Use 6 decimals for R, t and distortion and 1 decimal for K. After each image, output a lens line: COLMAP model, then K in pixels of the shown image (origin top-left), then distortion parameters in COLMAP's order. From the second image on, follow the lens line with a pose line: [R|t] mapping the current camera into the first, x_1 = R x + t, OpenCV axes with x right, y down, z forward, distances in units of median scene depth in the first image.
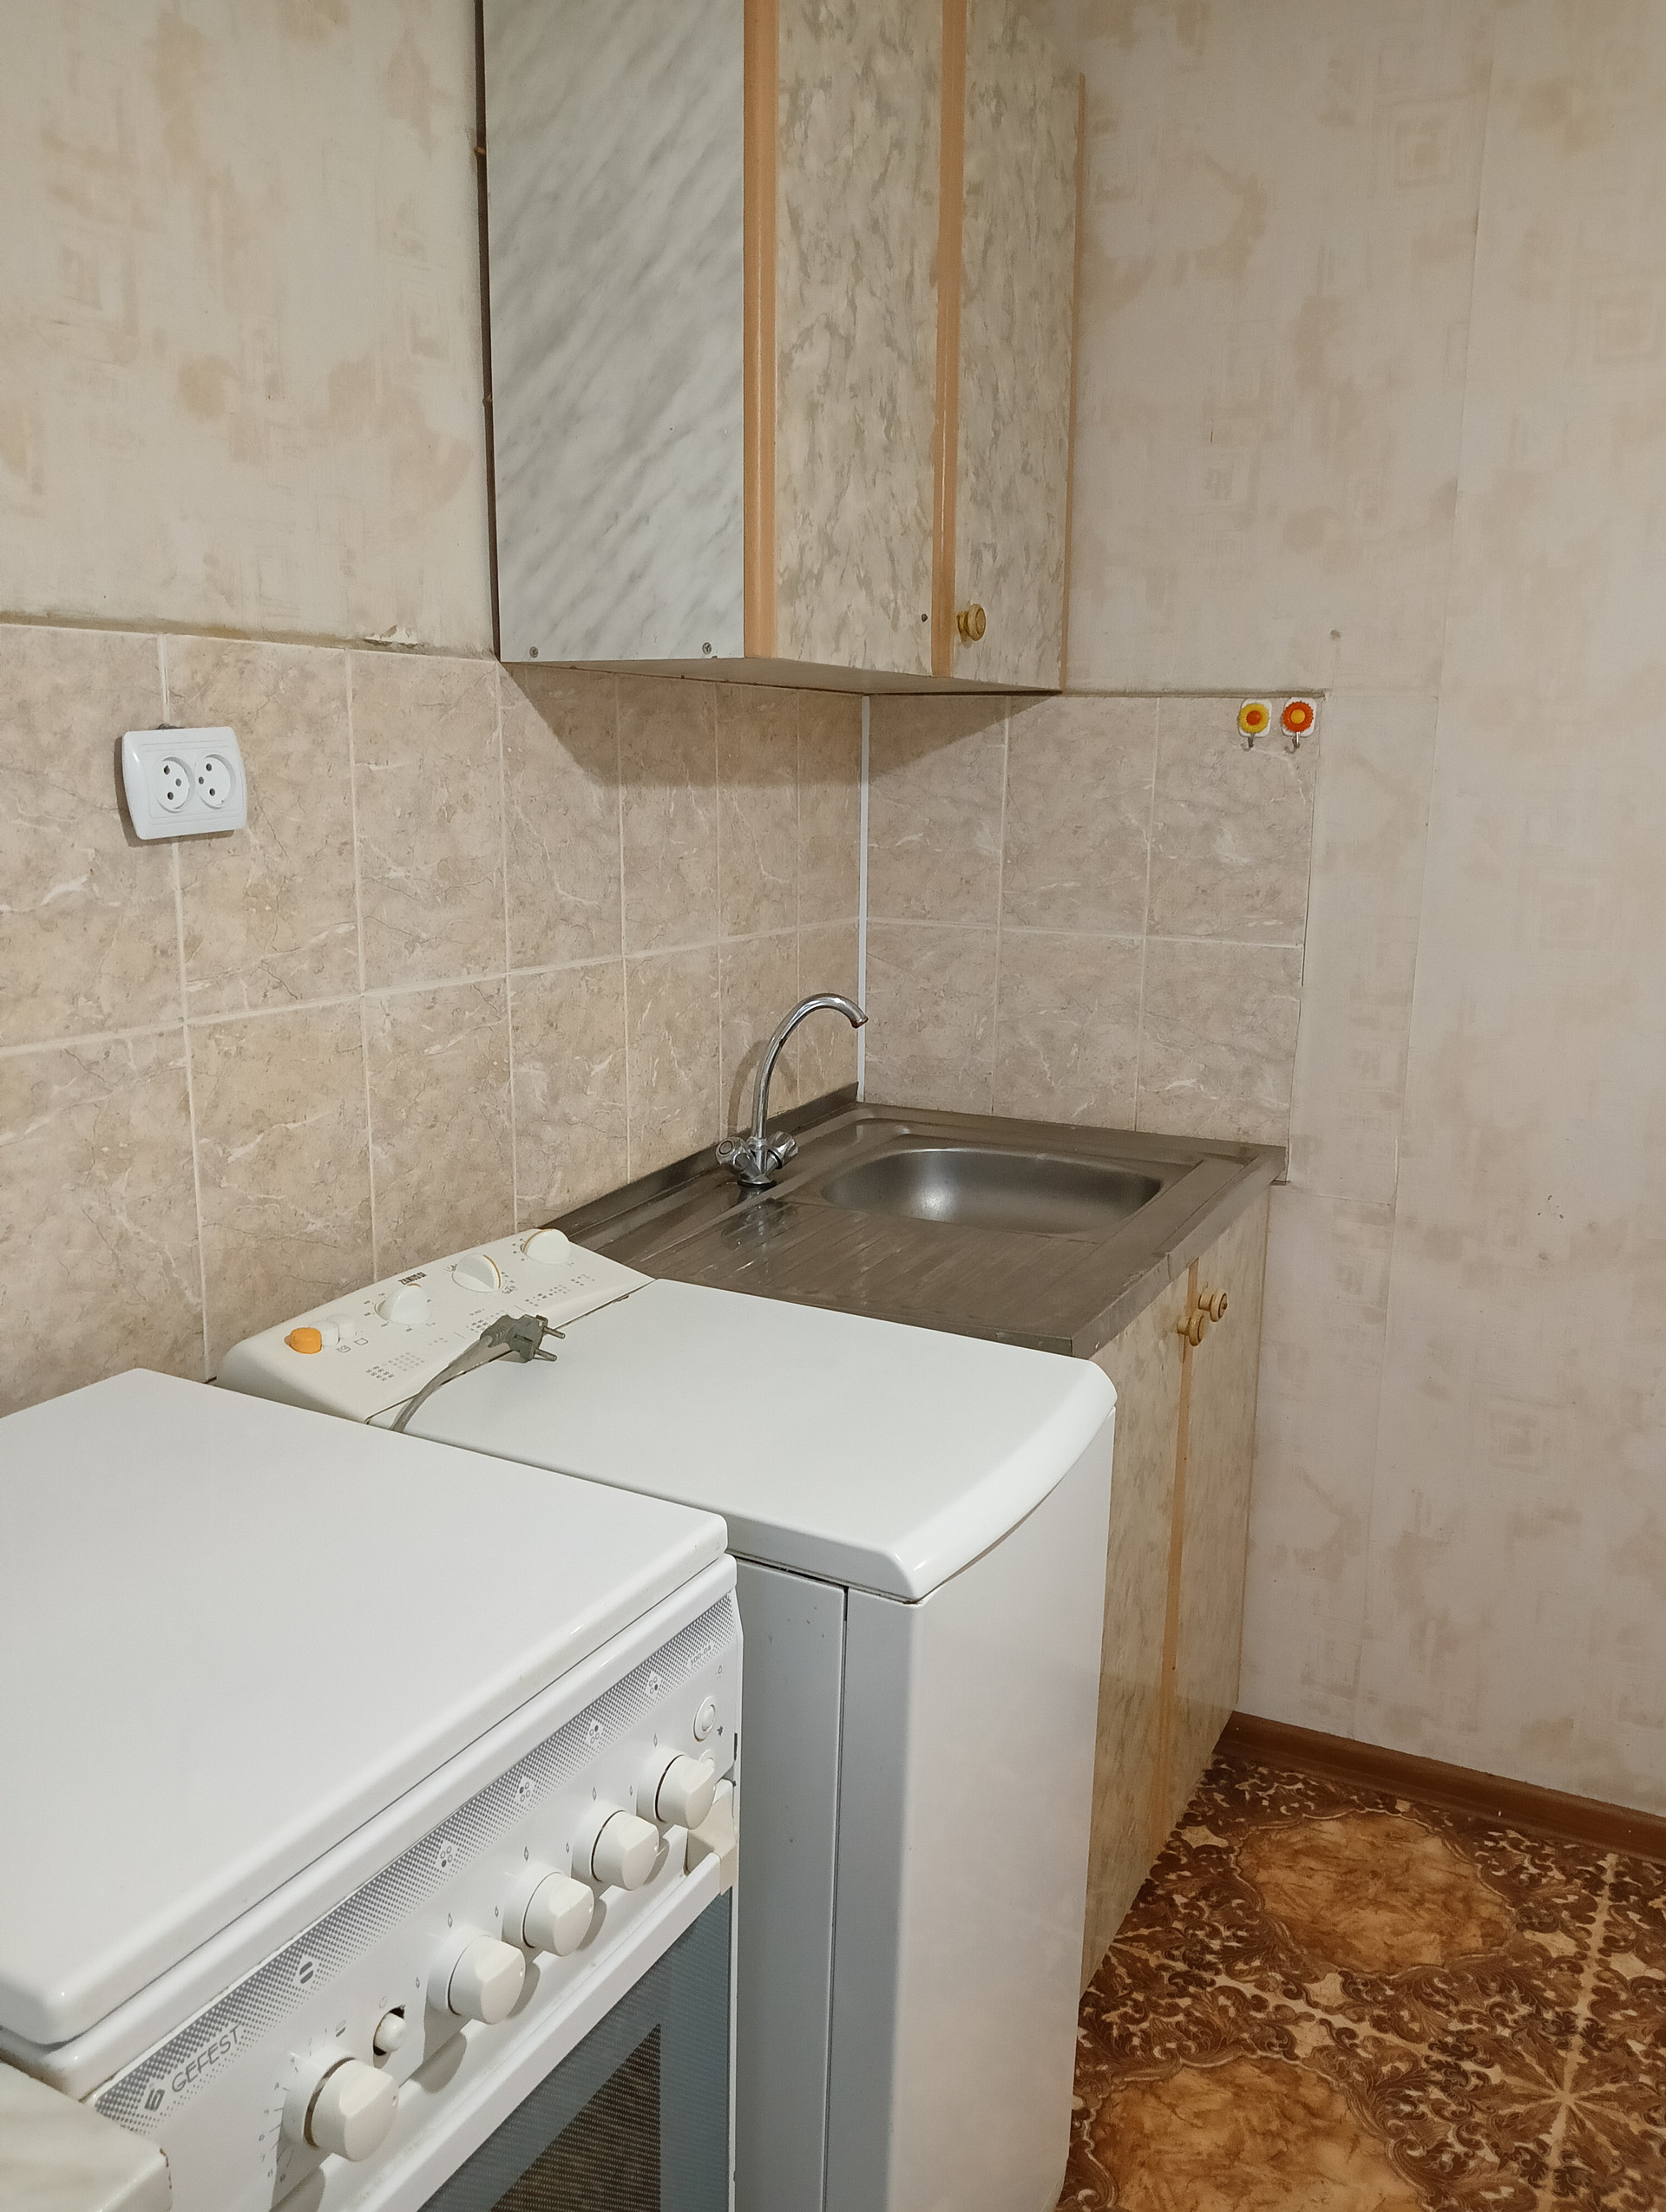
lens RADIAL K [[1757.7, 0, 828.4], [0, 1757.7, 1113.0], [0, 0, 1]] dist [0.086975, -0.159209]
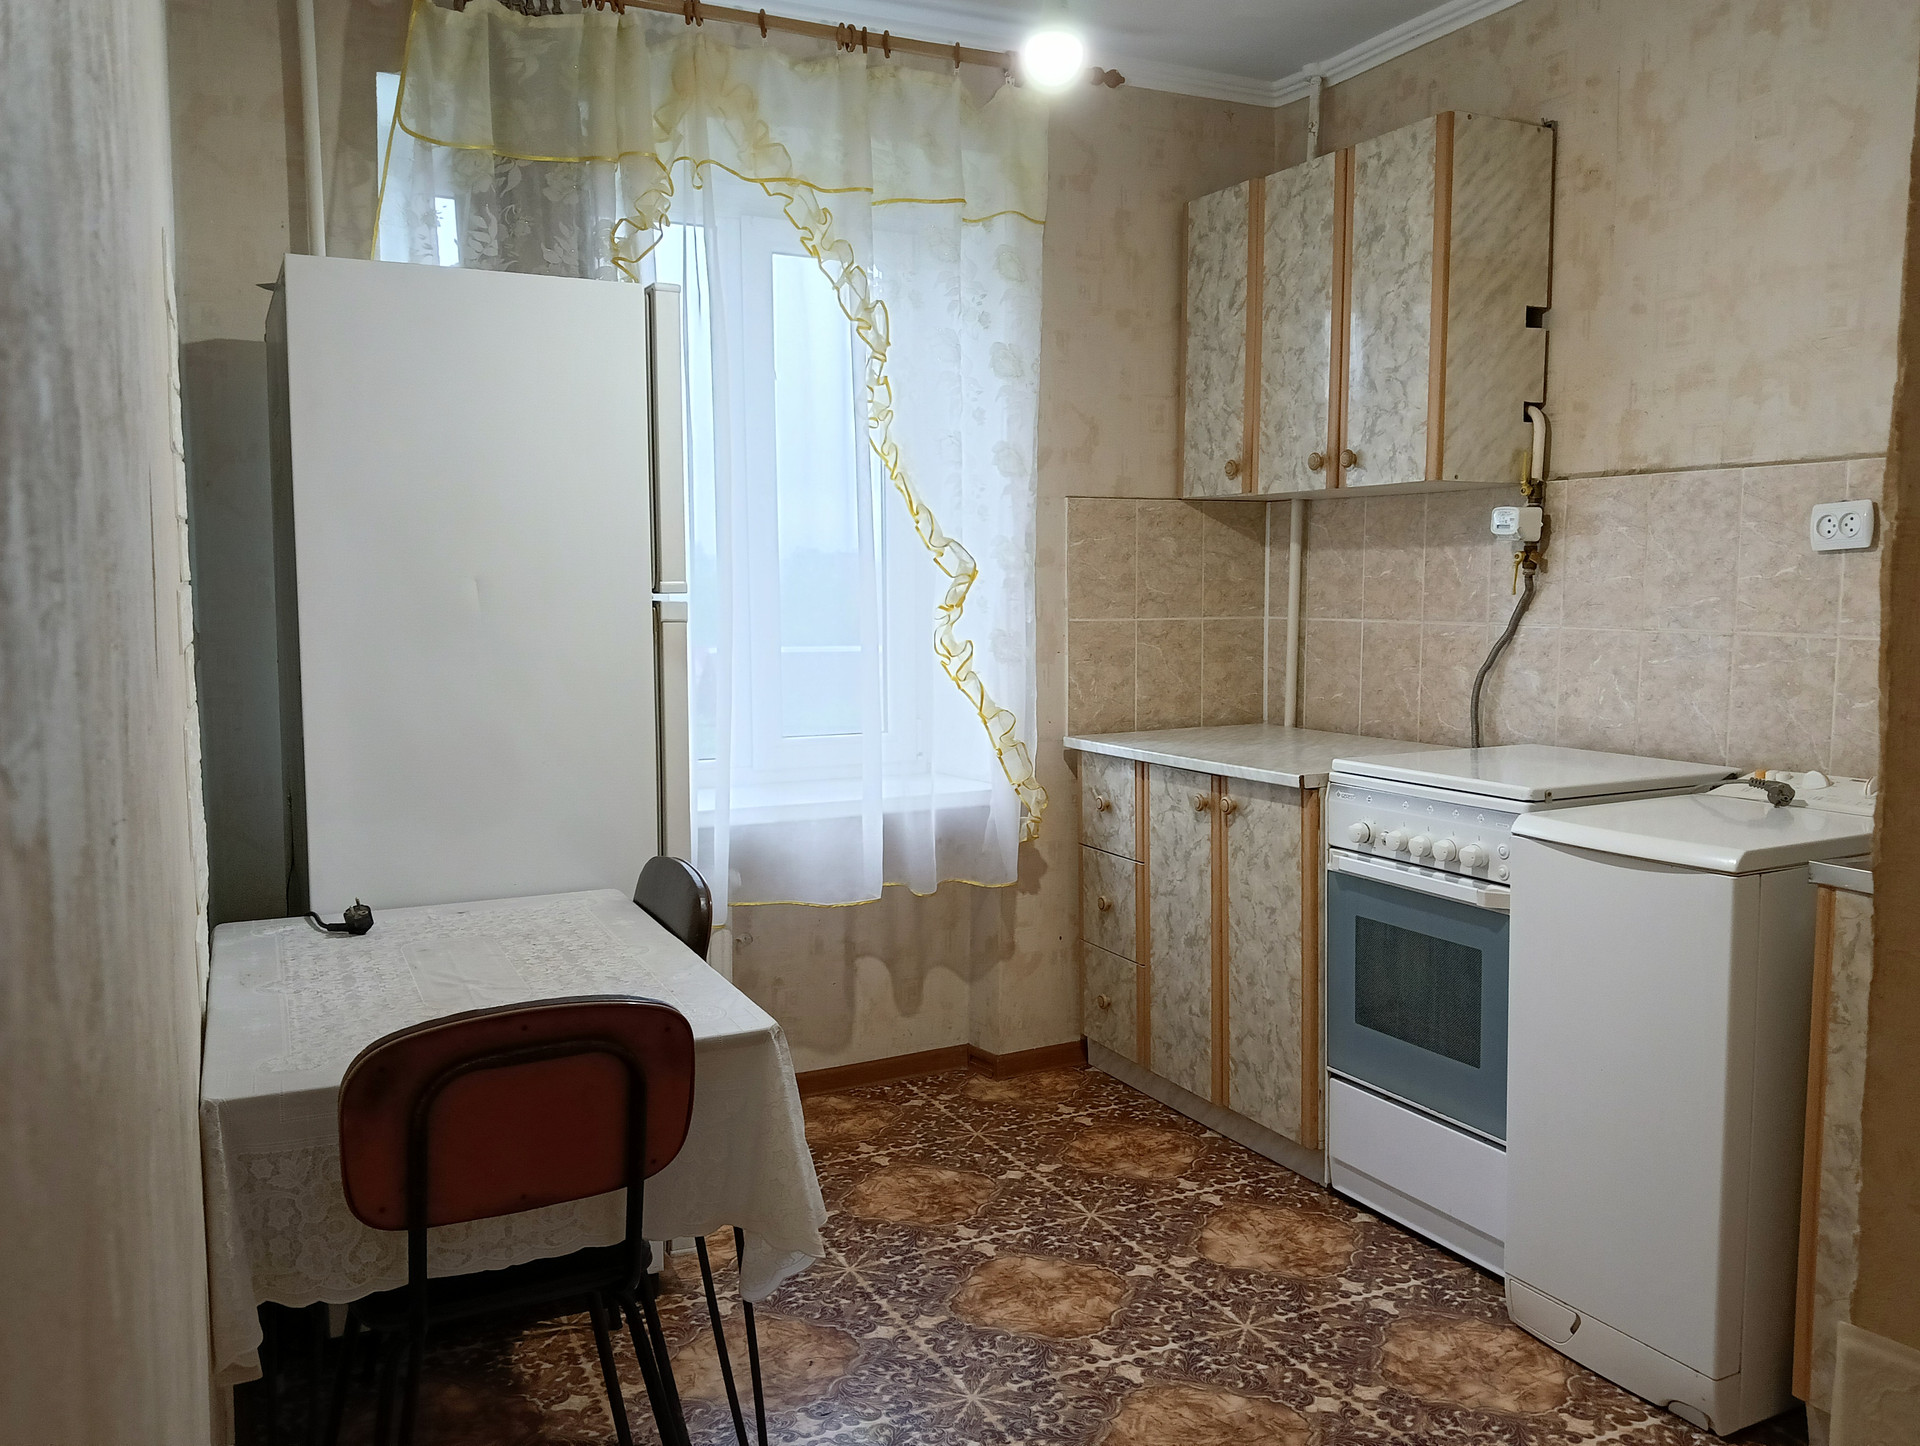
lens RADIAL K [[1525.5, 0, 957.3], [0, 1525.5, 729.7], [0, 0, 1]] dist [0.086975, -0.159209]
pose [[-0.577357, 0.083453, -0.812216, 1.845877], [-0.157483, 0.964702, 0.211067, -0.174447], [0.801161, 0.249771, -0.543834, 1.230063]]
